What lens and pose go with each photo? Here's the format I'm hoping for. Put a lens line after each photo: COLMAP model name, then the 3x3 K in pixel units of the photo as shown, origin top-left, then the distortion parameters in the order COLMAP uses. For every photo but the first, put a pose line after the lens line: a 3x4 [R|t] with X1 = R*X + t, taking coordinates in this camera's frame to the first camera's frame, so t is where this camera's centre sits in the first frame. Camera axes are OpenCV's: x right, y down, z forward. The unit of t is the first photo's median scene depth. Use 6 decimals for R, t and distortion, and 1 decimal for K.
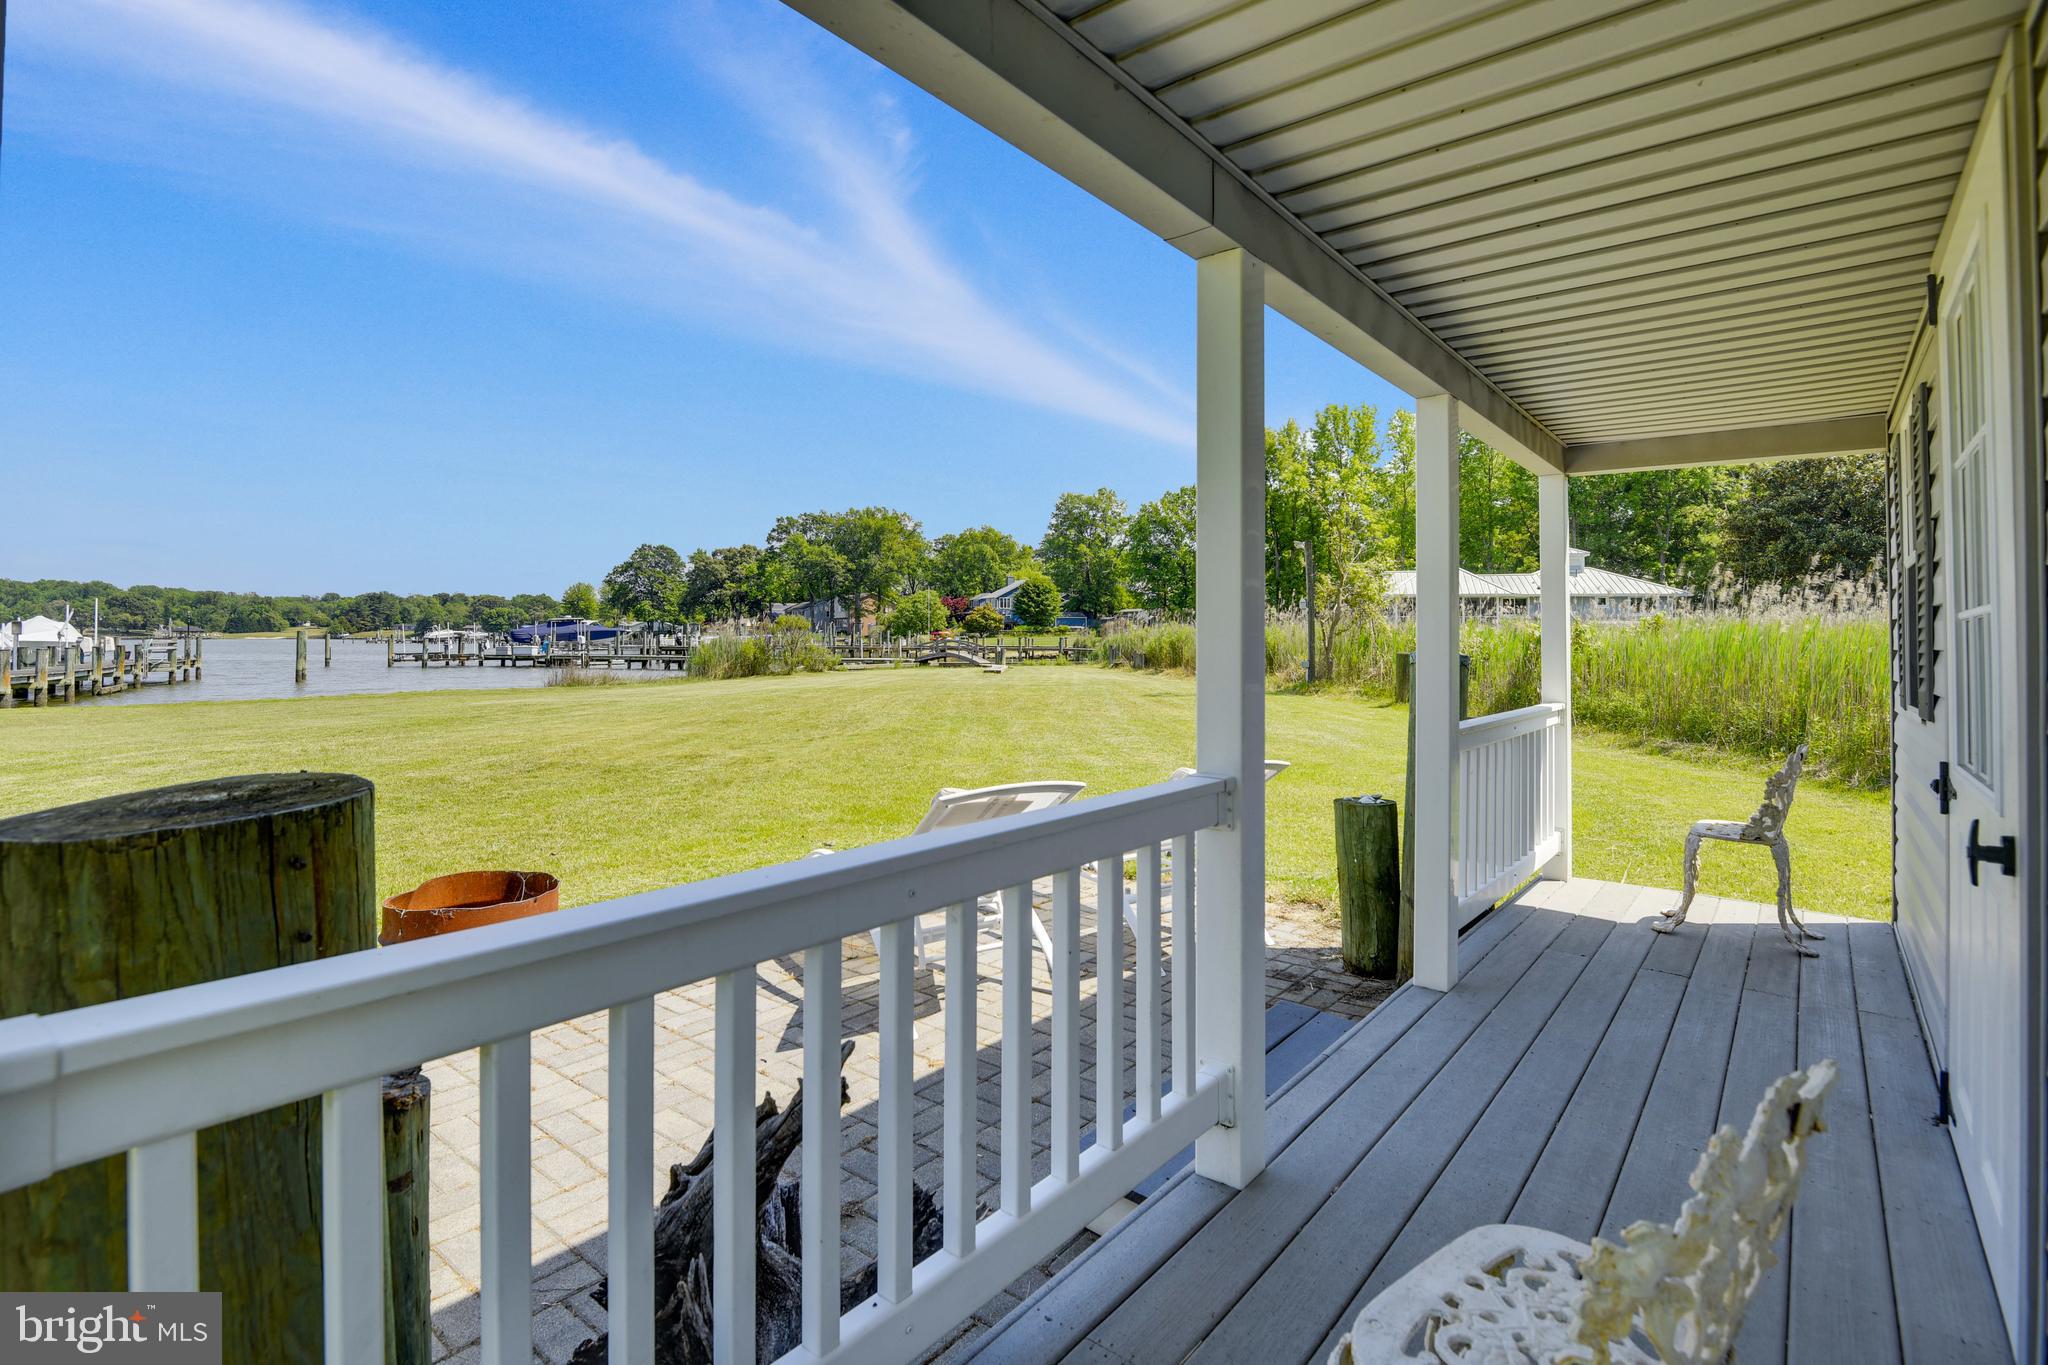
lens RADIAL K [[940.8, 0, 1045.5], [0, 940.8, 636.6], [0, 0, 1]] dist [0.017083, -0.015996]
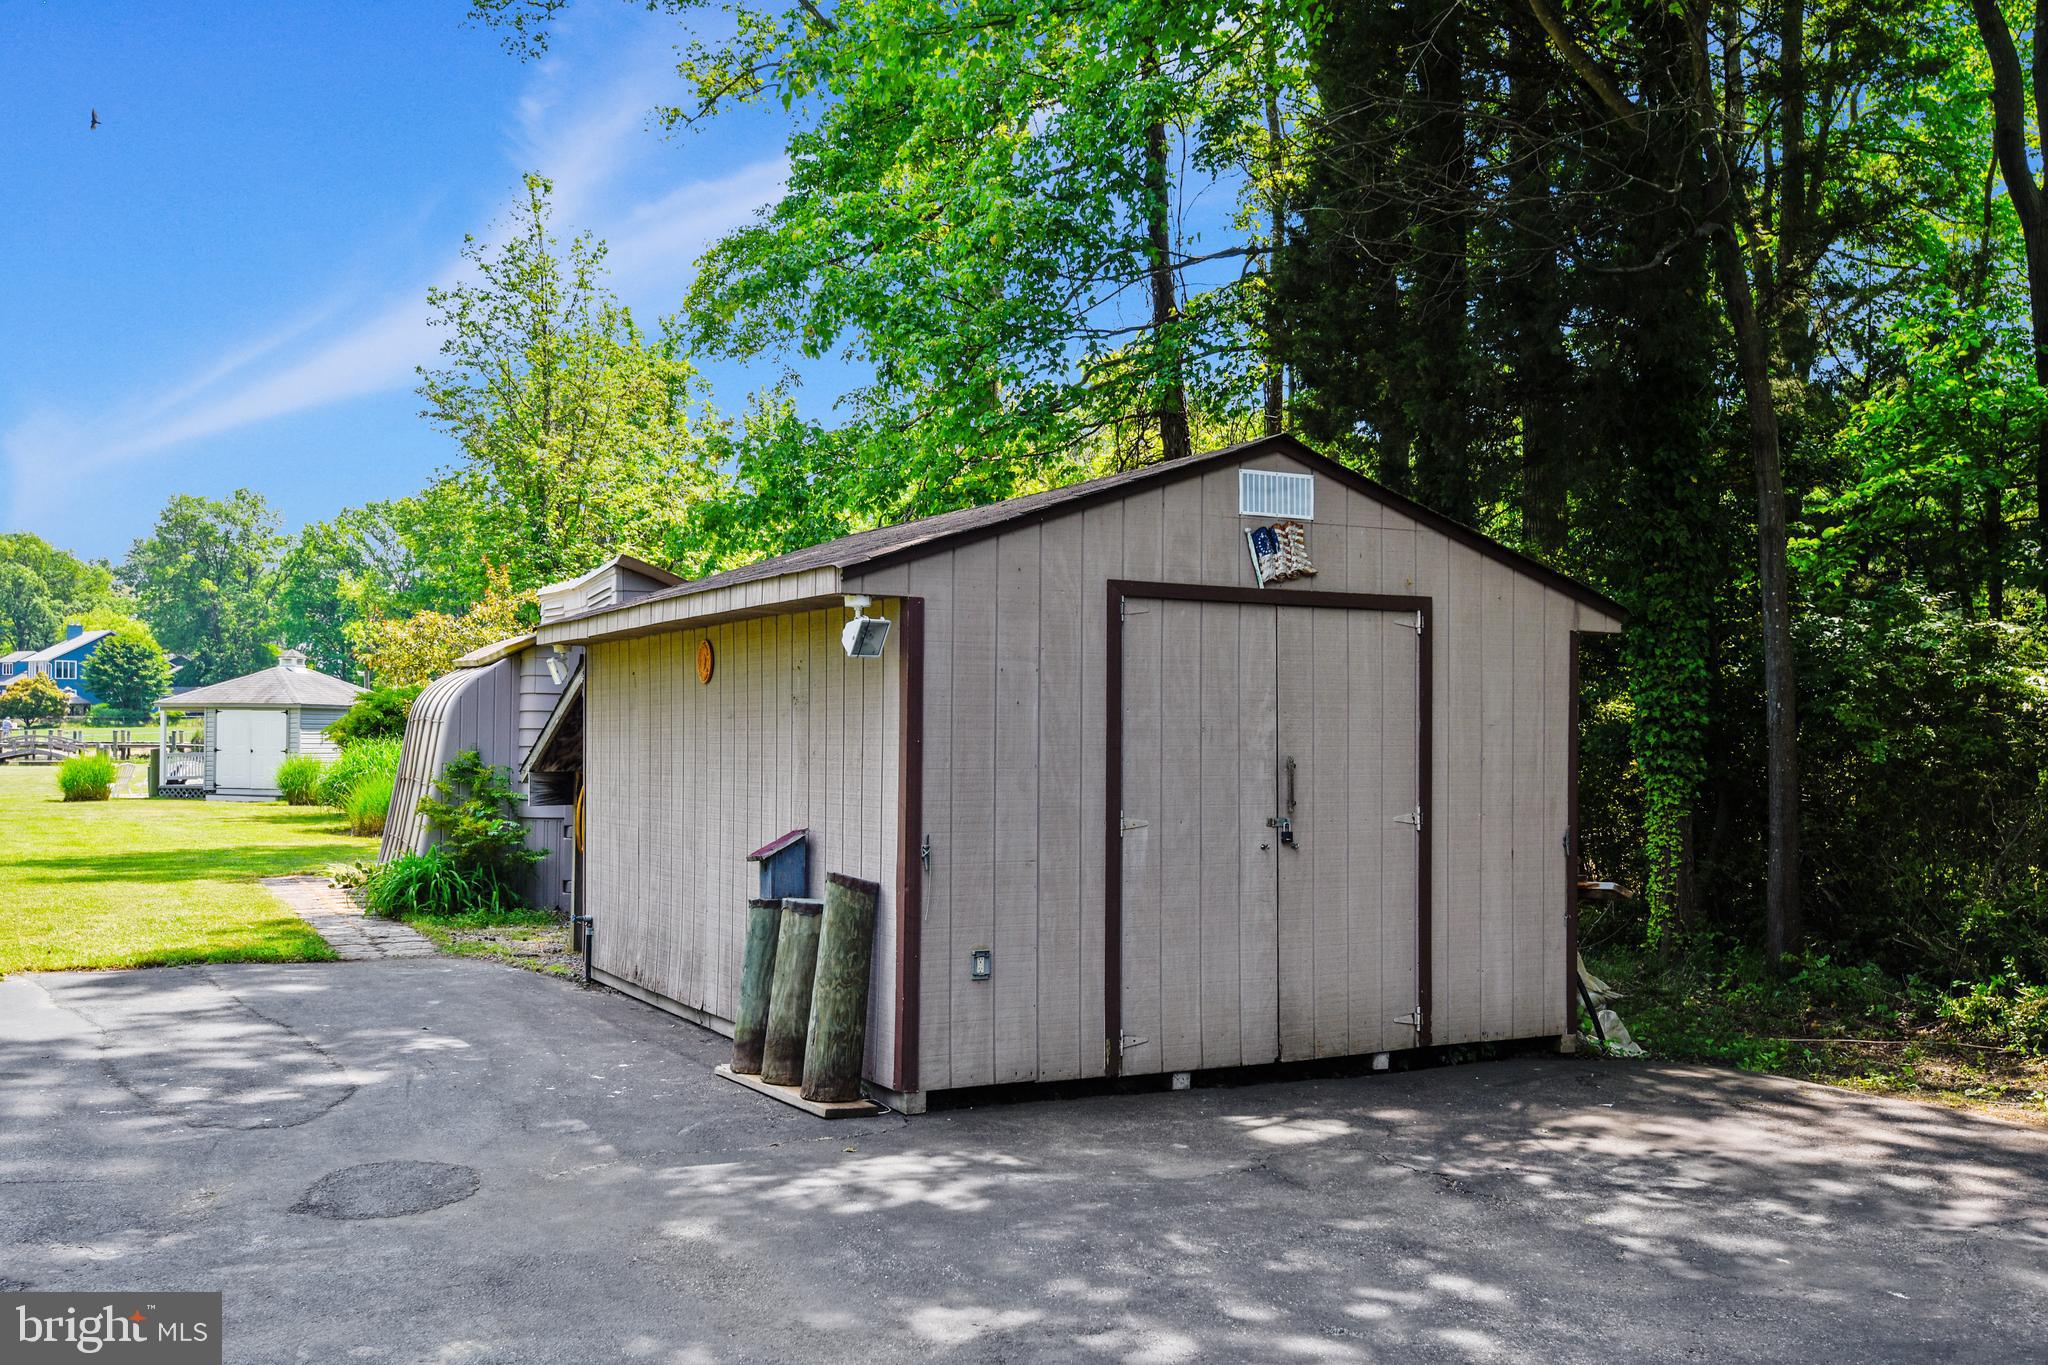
lens RADIAL K [[1792.5, 0, 1081.0], [0, 1792.5, 740.4], [0, 0, 1]] dist [-0.011369, -0.019139]
pose [[0.881957, -0.005652, 0.471296, -0.007686], [-0.000021, 0.999928, 0.012031, -0.003777], [-0.471330, -0.010620, 0.881893, -0.293062]]
